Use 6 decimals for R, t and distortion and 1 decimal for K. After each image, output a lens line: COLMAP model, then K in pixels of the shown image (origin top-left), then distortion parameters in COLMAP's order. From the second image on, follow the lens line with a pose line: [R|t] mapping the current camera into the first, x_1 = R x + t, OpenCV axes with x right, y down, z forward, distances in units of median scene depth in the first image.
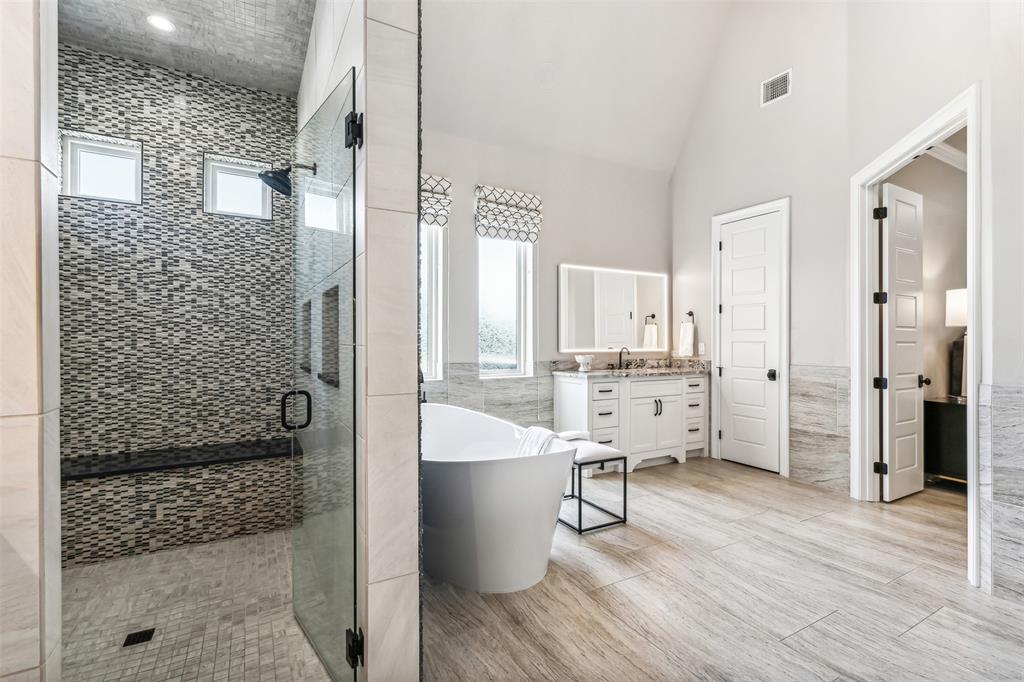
lens RADIAL K [[469.1, 0, 510.9], [0, 469.1, 339.6], [0, 0, 1]] dist [-0.002587, 0.001130]
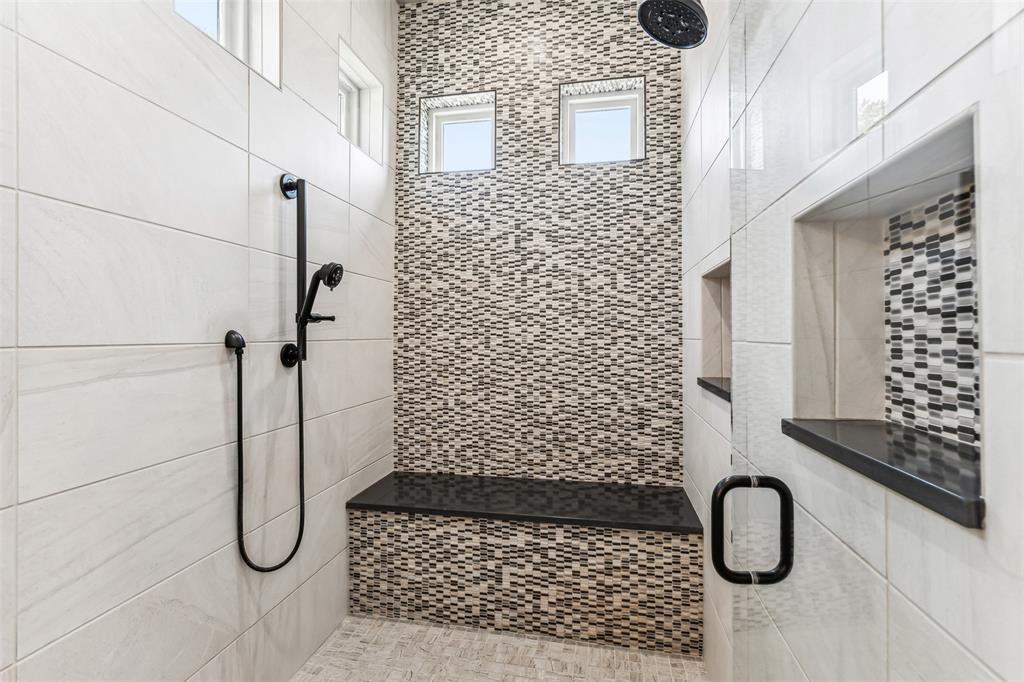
lens RADIAL K [[469.1, 0, 512.8], [0, 469.1, 336.8], [0, 0, 1]] dist [-0.002587, 0.001130]
pose [[0.760642, -0.002195, -0.649168, -0.244570], [0.001263, 0.999997, -0.001902, 0.001654], [0.649171, 0.000627, 0.760642, 0.409357]]
